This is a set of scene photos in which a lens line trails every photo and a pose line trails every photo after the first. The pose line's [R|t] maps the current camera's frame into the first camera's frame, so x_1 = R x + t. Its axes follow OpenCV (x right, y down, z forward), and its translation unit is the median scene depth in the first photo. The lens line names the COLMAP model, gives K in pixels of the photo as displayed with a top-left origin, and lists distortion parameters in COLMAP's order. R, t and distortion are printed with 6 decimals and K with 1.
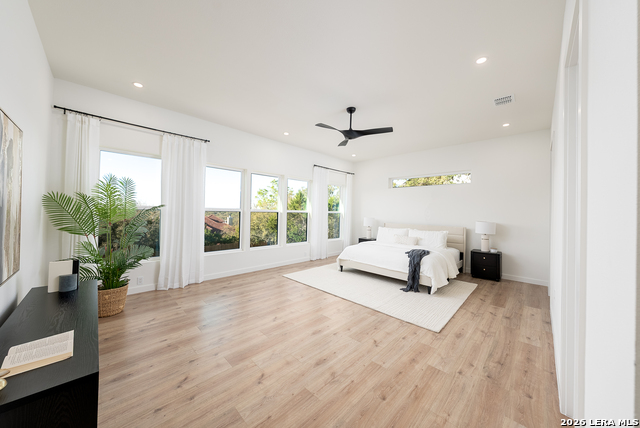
lens RADIAL K [[225.6, 0, 320.9], [0, 225.6, 211.4], [0, 0, 1]] dist [-0.000676, -0.000091]
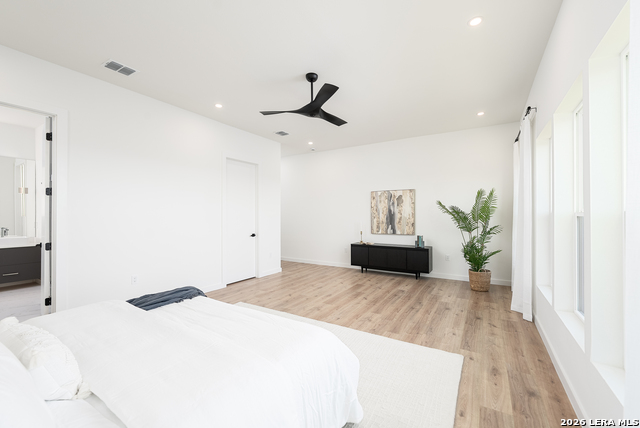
lens RADIAL K [[248.6, 0, 320.8], [0, 248.6, 214.6], [0, 0, 1]] dist [-0.001336, -0.000520]
pose [[-0.976452, -0.018515, -0.214939, 0.350313], [-0.017855, 0.999828, -0.005016, 0.016712], [0.214995, -0.001060, -0.976615, 2.310361]]
